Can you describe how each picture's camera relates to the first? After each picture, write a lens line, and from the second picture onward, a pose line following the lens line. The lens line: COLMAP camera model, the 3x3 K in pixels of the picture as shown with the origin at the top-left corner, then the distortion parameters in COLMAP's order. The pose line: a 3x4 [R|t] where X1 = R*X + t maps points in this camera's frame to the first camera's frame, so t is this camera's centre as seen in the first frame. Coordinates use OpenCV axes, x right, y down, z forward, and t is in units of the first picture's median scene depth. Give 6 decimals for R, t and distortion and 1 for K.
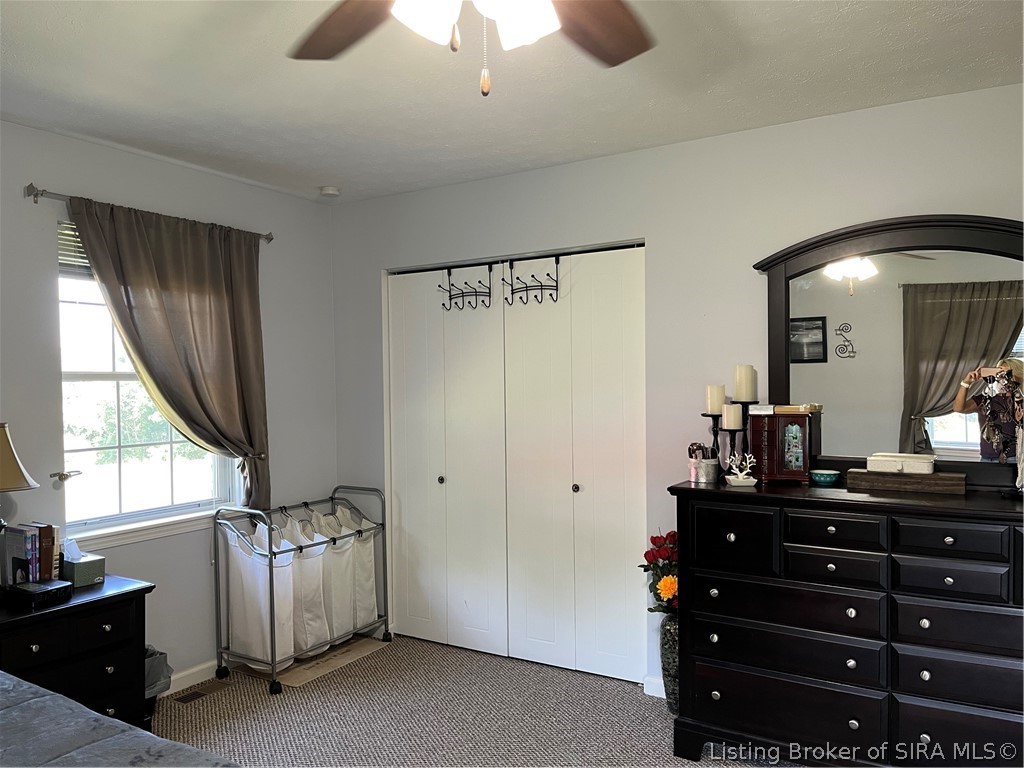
lens RADIAL K [[766.9, 0, 507.8], [0, 766.9, 406.3], [0, 0, 1]] dist [0.052203, -0.056104]
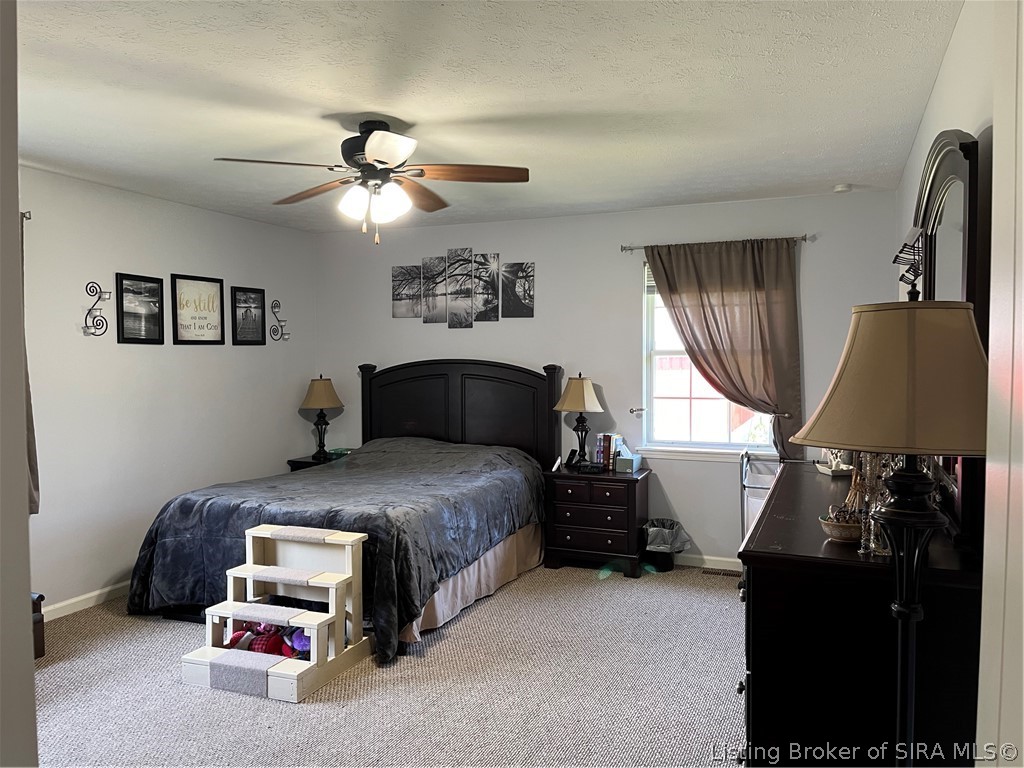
lens RADIAL K [[766.9, 0, 514.2], [0, 766.9, 384.7], [0, 0, 1]] dist [0.052203, -0.056104]
pose [[0.146649, 0.040467, -0.988361, 0.985536], [-0.035089, 0.998747, 0.035686, -0.016991], [0.988566, 0.029448, 0.147885, 0.438144]]
